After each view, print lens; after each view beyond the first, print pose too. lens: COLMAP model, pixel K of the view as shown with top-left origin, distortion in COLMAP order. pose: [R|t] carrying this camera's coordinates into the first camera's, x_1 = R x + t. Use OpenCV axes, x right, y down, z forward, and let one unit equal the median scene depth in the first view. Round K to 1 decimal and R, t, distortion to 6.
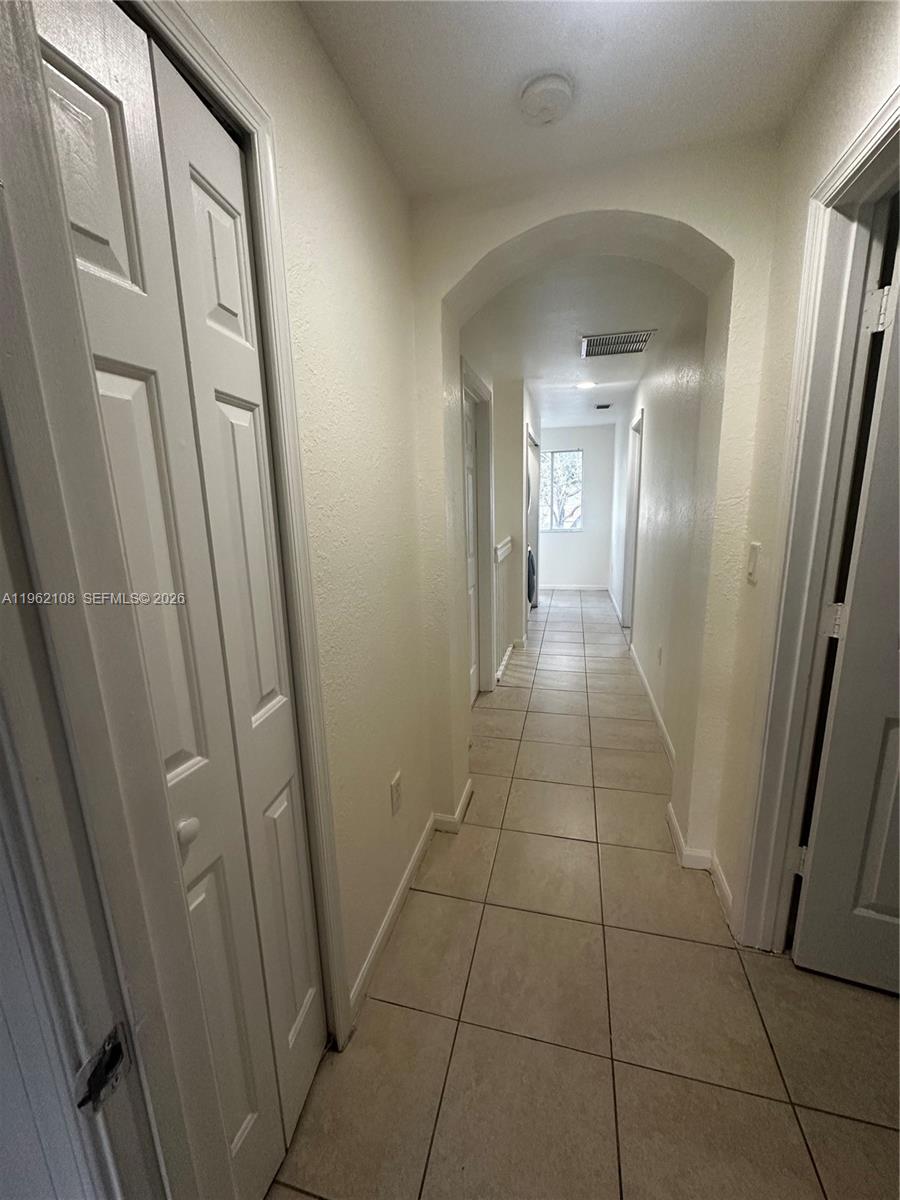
lens RADIAL K [[477.7, 0, 452.0], [0, 477.7, 601.5], [0, 0, 1]] dist [-0.002719, 0.000725]
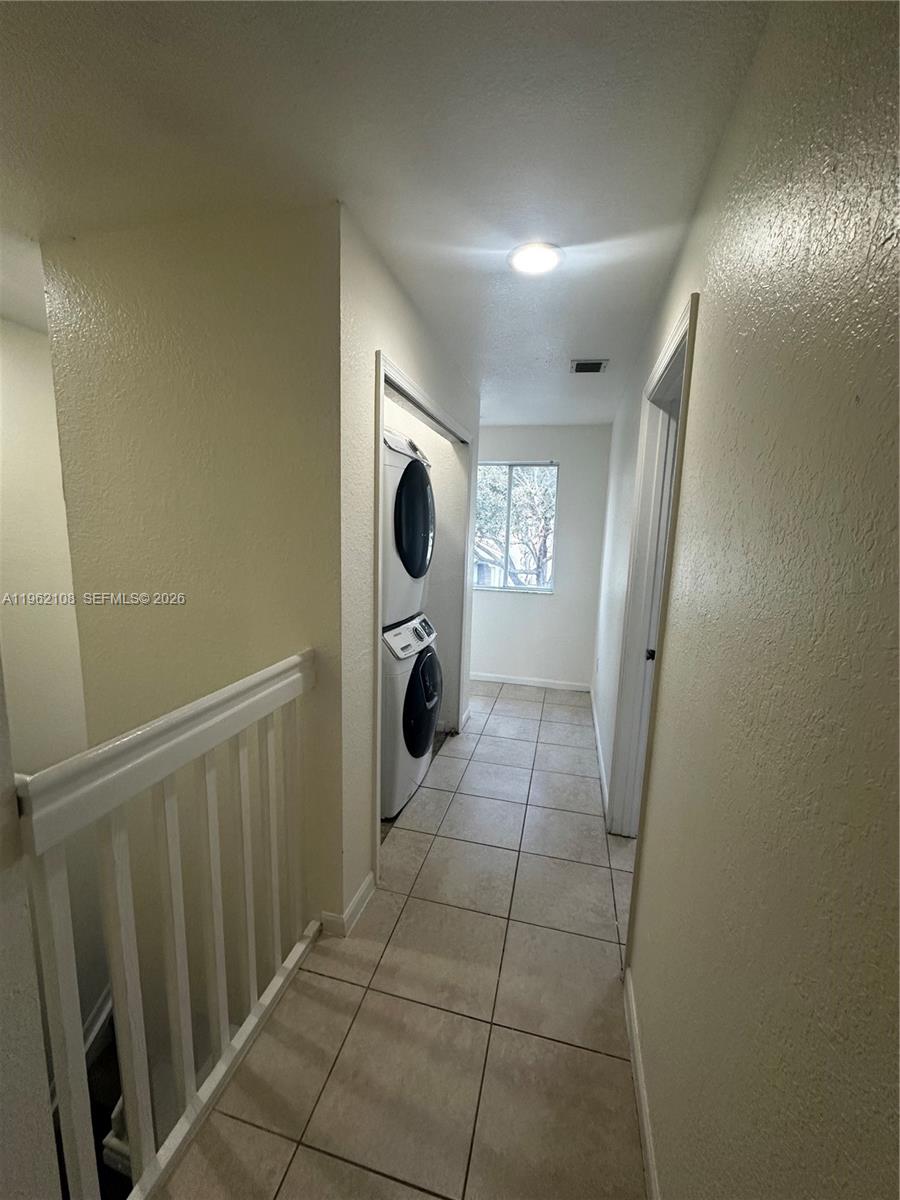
lens RADIAL K [[477.7, 0, 452.0], [0, 477.7, 601.5], [0, 0, 1]] dist [-0.002719, 0.000725]
pose [[0.997881, 0.064534, 0.008282, 0.144875], [-0.064034, 0.996659, -0.050692, -0.103376], [-0.011526, 0.050055, 0.998680, 0.403905]]
